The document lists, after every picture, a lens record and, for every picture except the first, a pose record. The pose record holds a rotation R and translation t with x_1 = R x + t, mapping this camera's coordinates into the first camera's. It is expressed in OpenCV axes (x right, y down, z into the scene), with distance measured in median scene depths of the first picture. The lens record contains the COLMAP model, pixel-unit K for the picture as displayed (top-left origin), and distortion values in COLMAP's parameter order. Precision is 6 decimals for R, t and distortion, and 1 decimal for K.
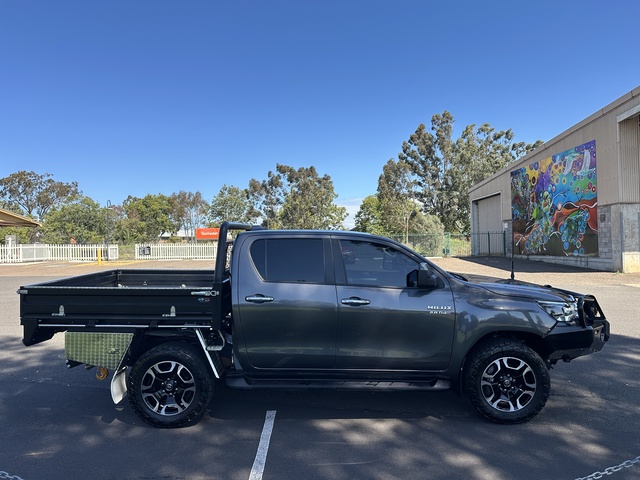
lens RADIAL K [[448.6, 0, 318.5], [0, 448.6, 248.3], [0, 0, 1]] dist [0.006995, -0.003742]
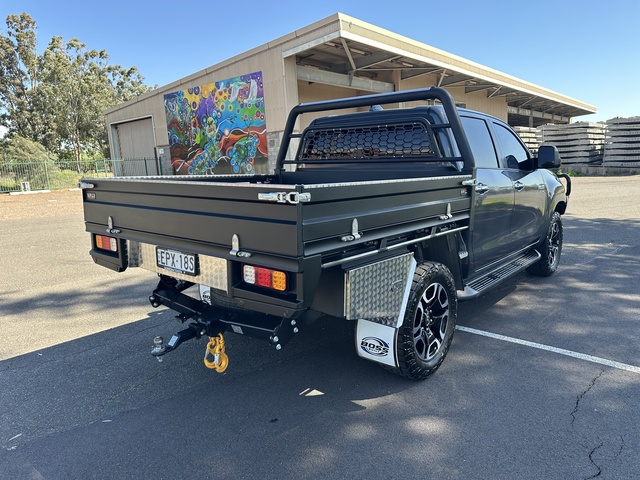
lens RADIAL K [[441.8, 0, 322.5], [0, 441.8, 251.7], [0, 0, 1]] dist [0.054844, -0.069140]
pose [[0.642514, -0.156344, 0.750155, -0.160195], [0.036664, 0.984116, 0.173702, 0.012374], [-0.765396, -0.084102, 0.638040, 0.115657]]
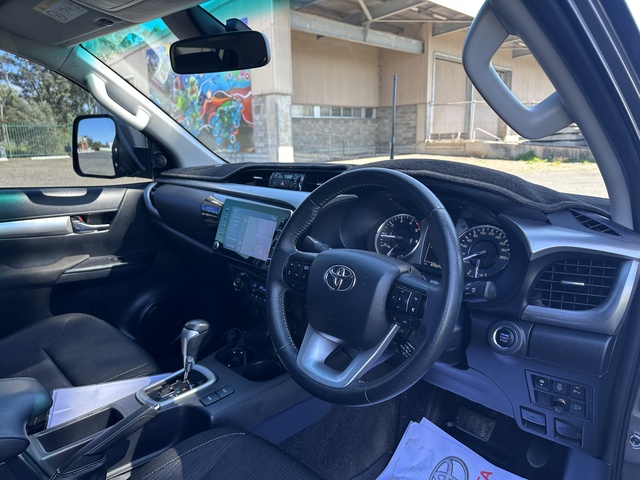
lens RADIAL K [[457.5, 0, 325.4], [0, 457.5, 243.0], [0, 0, 1]] dist [0.026484, -0.043228]
pose [[0.696886, -0.150761, 0.701156, 0.018586], [0.004529, 0.978561, 0.205907, 0.006946], [-0.717167, -0.140319, 0.682629, 0.176488]]
